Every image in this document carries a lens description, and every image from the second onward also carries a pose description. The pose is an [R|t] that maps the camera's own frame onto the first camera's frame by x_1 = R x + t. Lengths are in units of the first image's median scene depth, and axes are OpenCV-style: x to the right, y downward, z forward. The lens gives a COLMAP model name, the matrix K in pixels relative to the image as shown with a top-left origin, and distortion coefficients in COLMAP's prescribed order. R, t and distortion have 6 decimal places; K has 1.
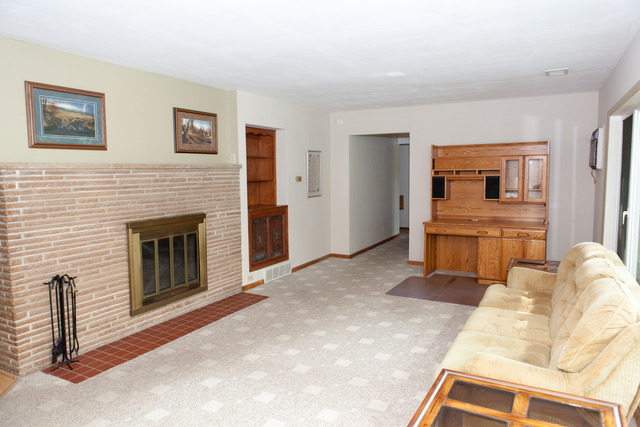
lens RADIAL K [[437.6, 0, 320.0], [0, 437.6, 213.5], [0, 0, 1]] dist [-0.005813, 0.001447]
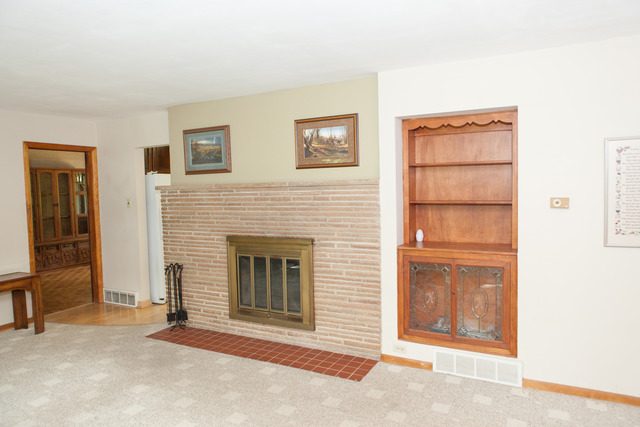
lens RADIAL K [[437.6, 0, 320.0], [0, 437.6, 213.5], [0, 0, 1]] dist [-0.005813, 0.001447]
pose [[0.000586, 0.070735, -0.997495, 0.647726], [-0.075112, 0.994680, 0.070491, -0.125143], [0.997175, 0.074883, 0.005896, 1.146760]]
